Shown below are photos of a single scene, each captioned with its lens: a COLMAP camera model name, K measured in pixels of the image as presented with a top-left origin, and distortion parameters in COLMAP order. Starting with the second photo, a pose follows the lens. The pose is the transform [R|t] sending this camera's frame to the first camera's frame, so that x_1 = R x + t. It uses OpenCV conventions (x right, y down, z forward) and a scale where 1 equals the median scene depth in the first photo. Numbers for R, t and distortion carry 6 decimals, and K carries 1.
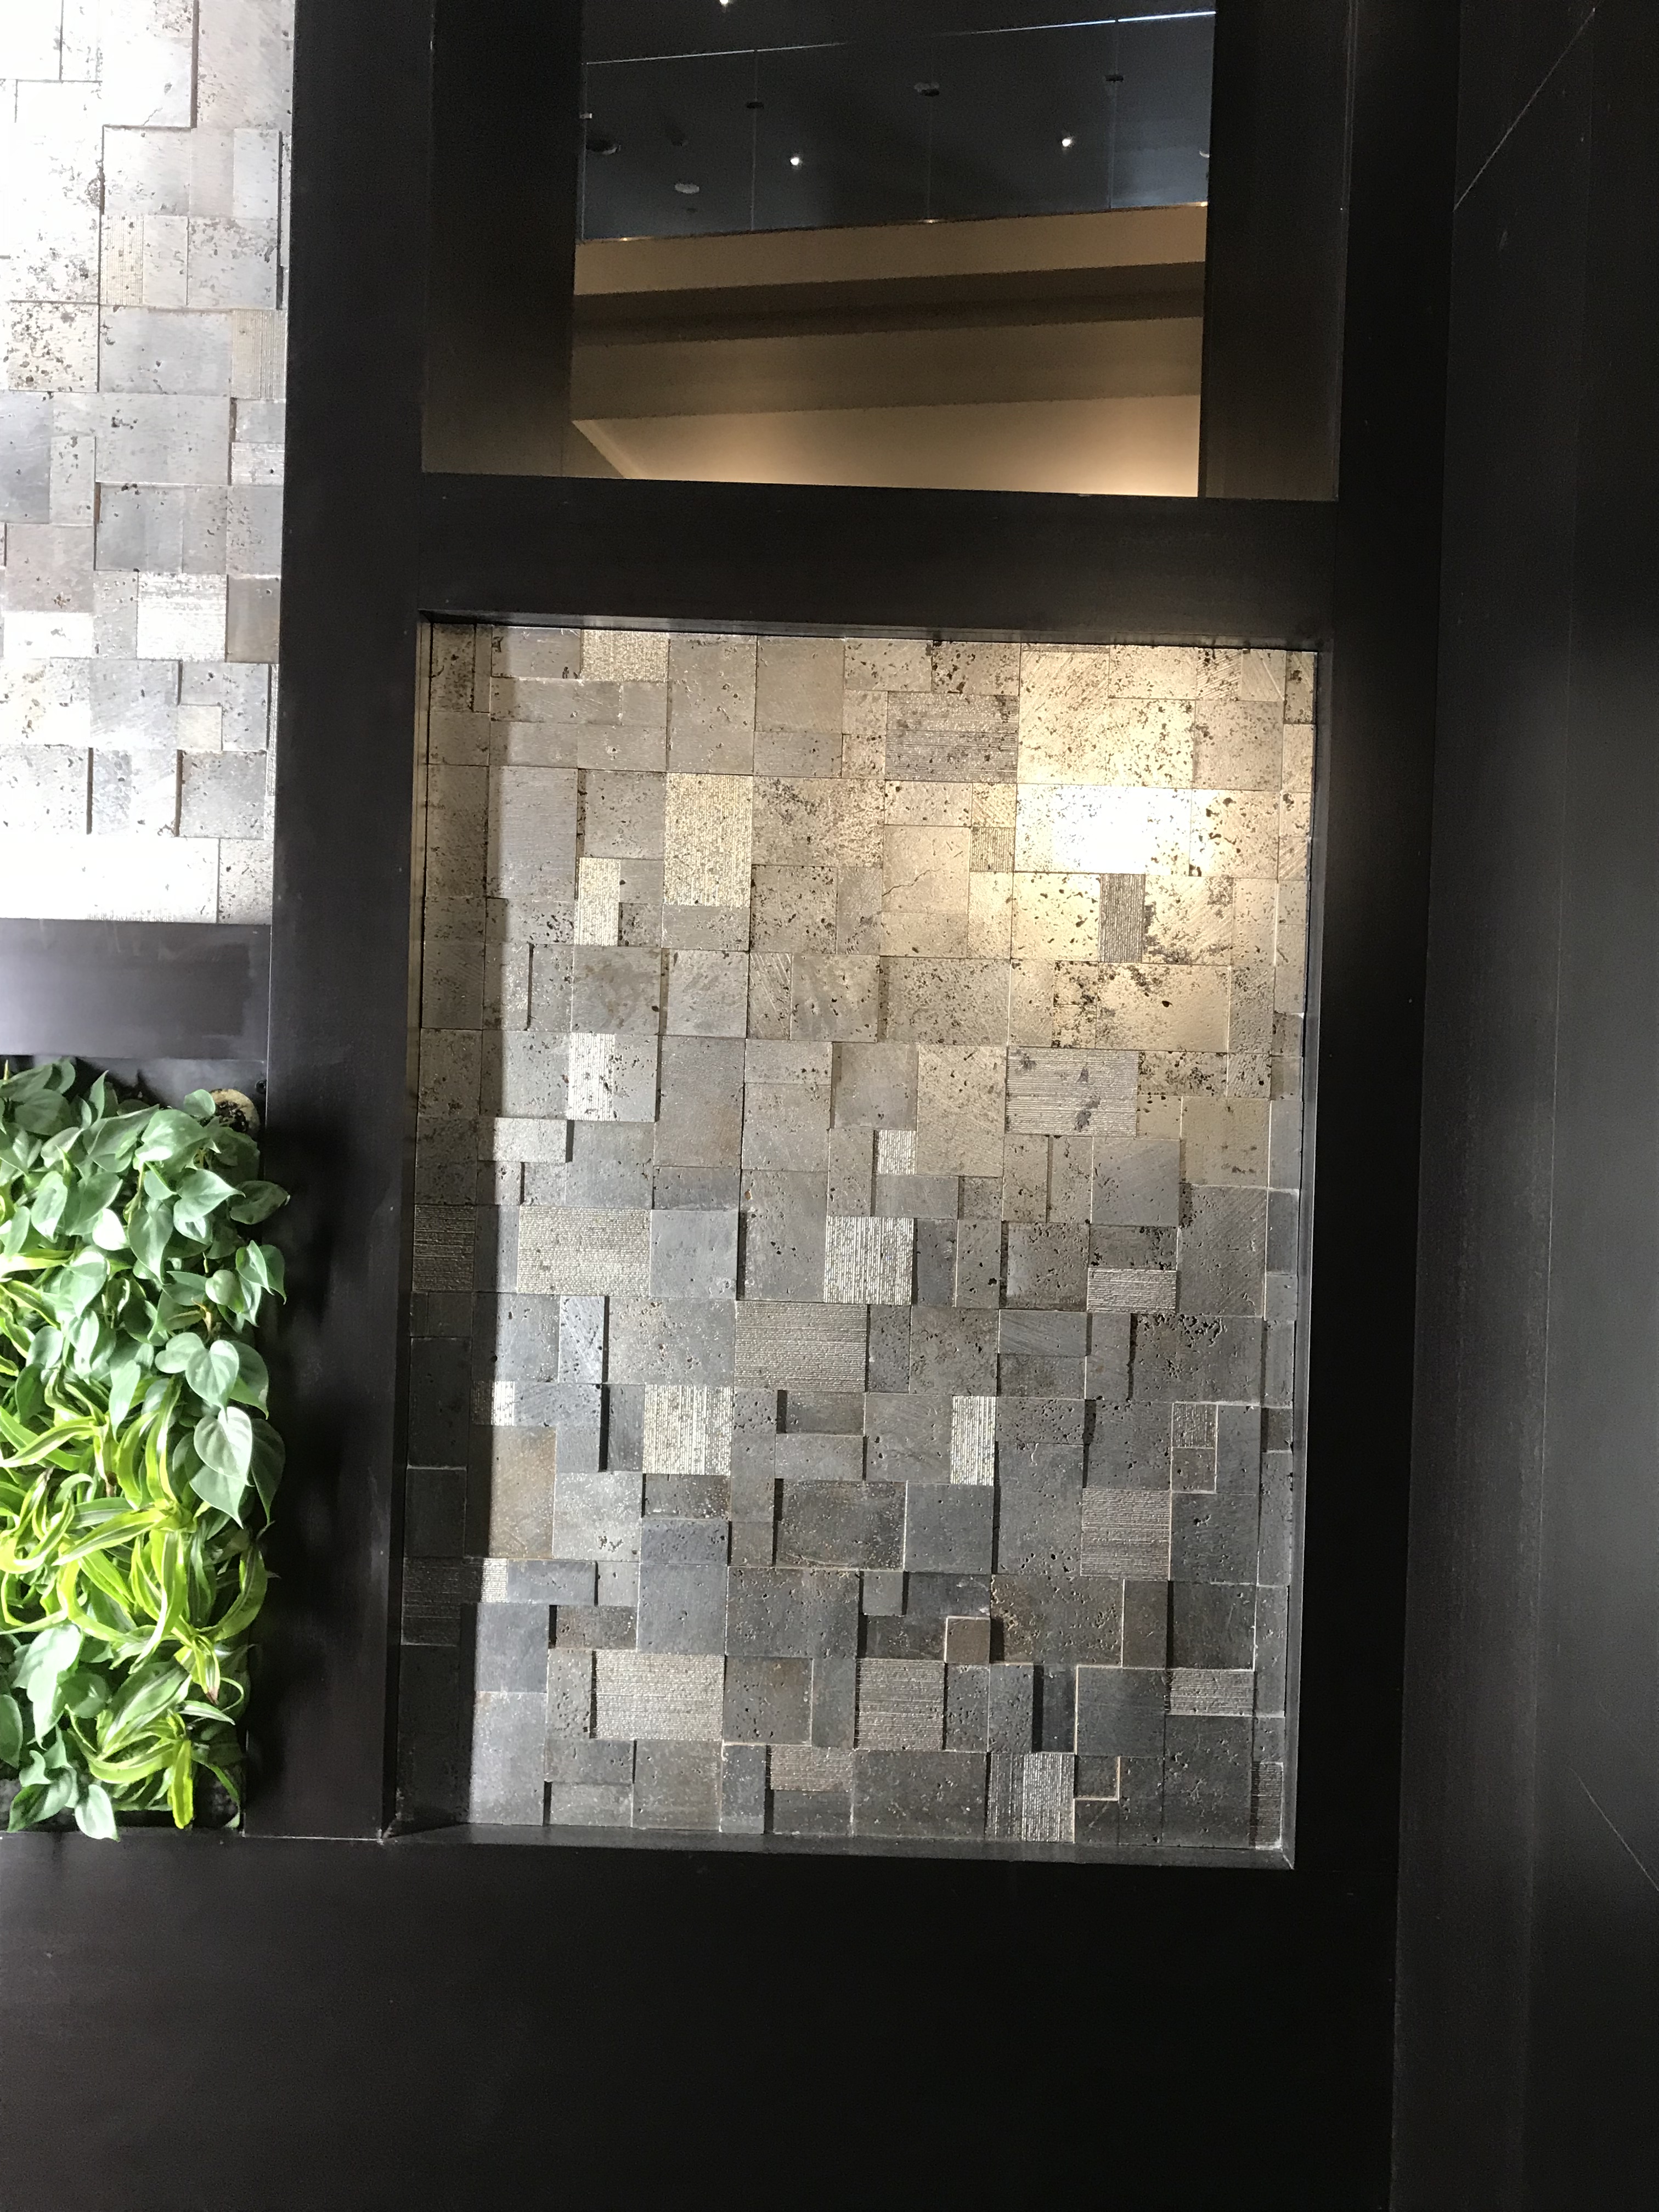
lens RADIAL K [[1862.2, 0, 830.4], [0, 1862.2, 1103.5], [0, 0, 1]] dist [0.044946, -0.001407]
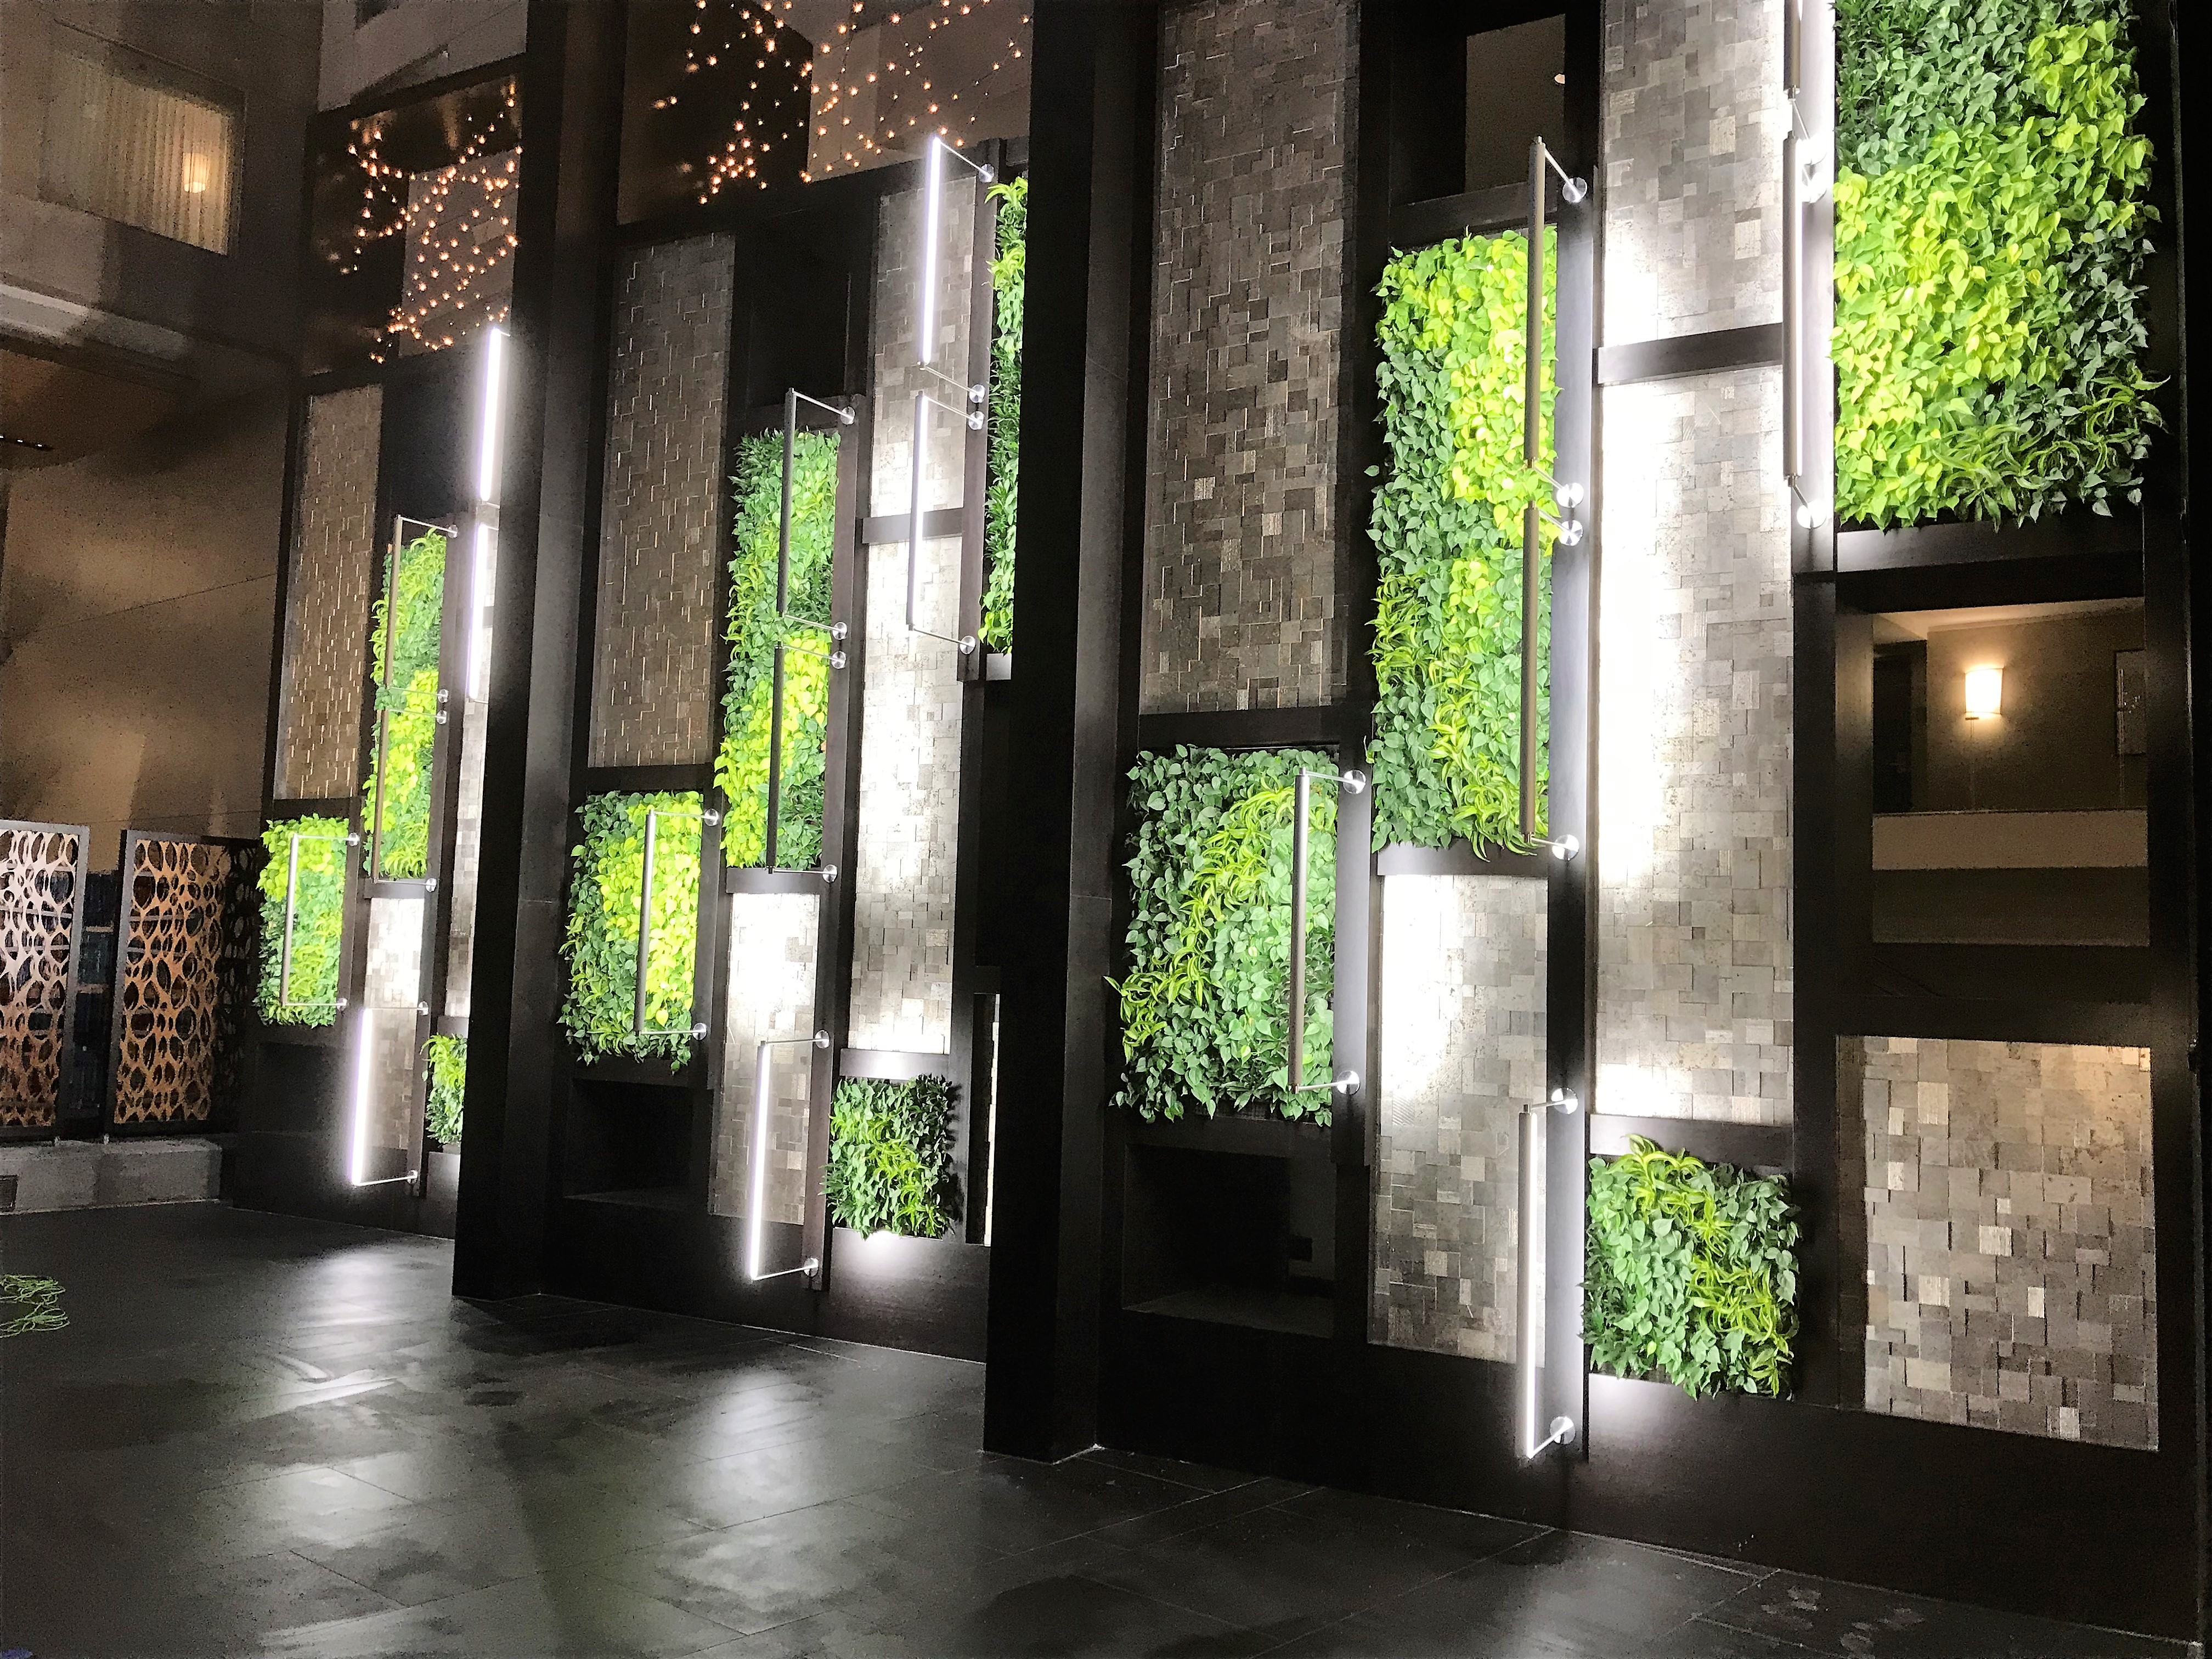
lens RADIAL K [[1862.2, 0, 1106.4], [0, 1862.2, 827.3], [0, 0, 1]] dist [0.044946, -0.001407]
pose [[0.876502, -0.040557, -0.479686, 0.260405], [-0.008827, 0.994923, -0.100249, -0.278113], [0.481317, 0.092102, 0.871694, -2.566586]]
